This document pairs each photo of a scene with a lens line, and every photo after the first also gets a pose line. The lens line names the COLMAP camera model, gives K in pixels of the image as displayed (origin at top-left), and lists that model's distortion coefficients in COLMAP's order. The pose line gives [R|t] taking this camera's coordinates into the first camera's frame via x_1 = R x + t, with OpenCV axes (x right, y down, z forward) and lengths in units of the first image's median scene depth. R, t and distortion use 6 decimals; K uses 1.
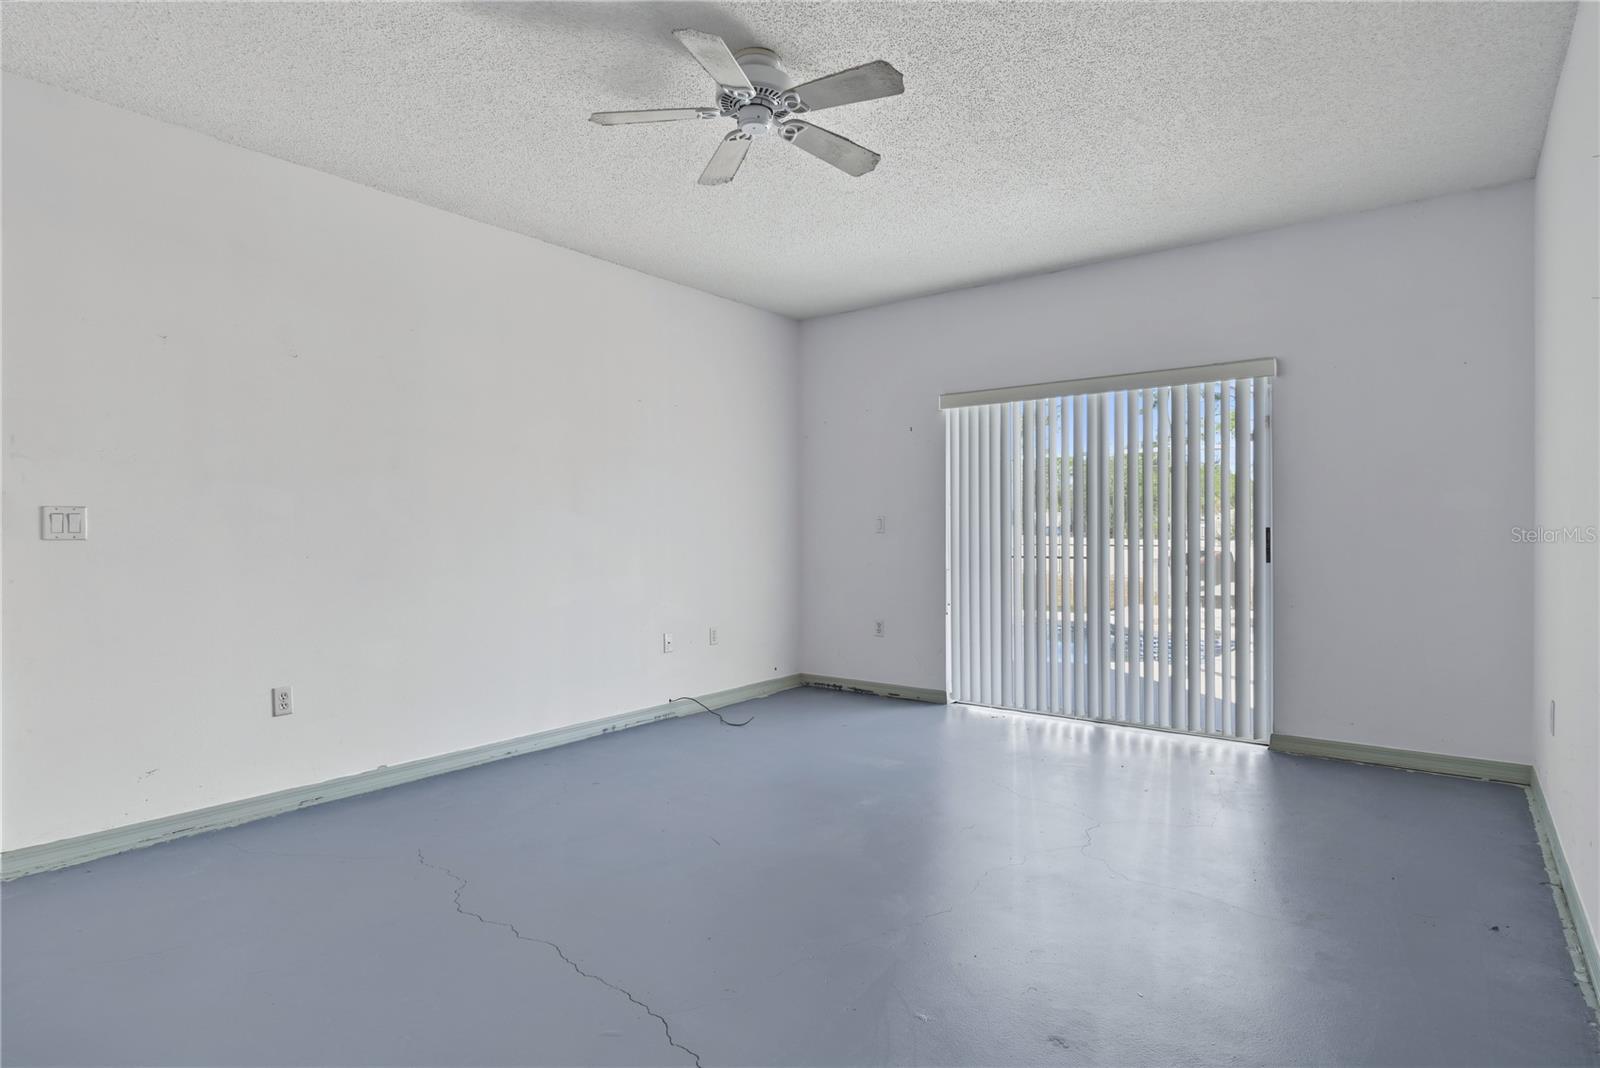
lens RADIAL K [[836.5, 0, 804.0], [0, 836.5, 536.5], [0, 0, 1]] dist [-0.002497, -0.000062]
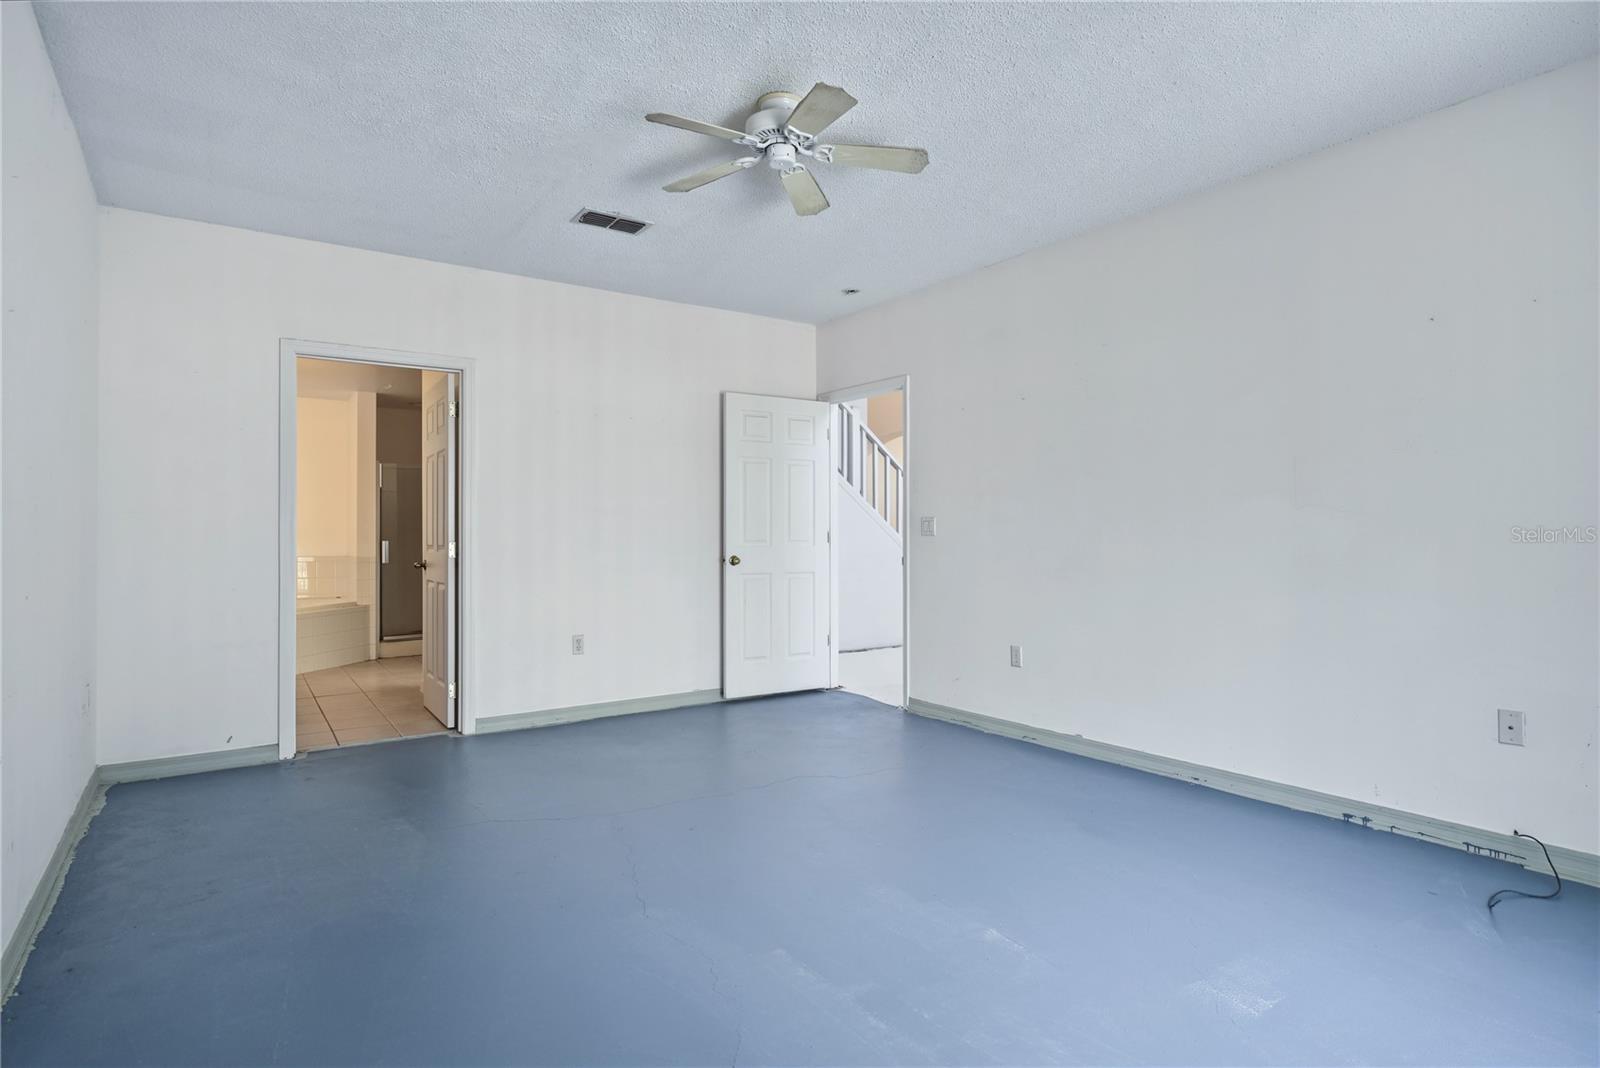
lens RADIAL K [[836.5, 0, 804.0], [0, 836.5, 536.5], [0, 0, 1]] dist [-0.002497, -0.000062]
pose [[-0.290400, 0.007129, -0.956879, 0.766861], [-0.004443, 0.999951, 0.008798, -0.007123], [0.956895, 0.006807, -0.290355, 1.060070]]
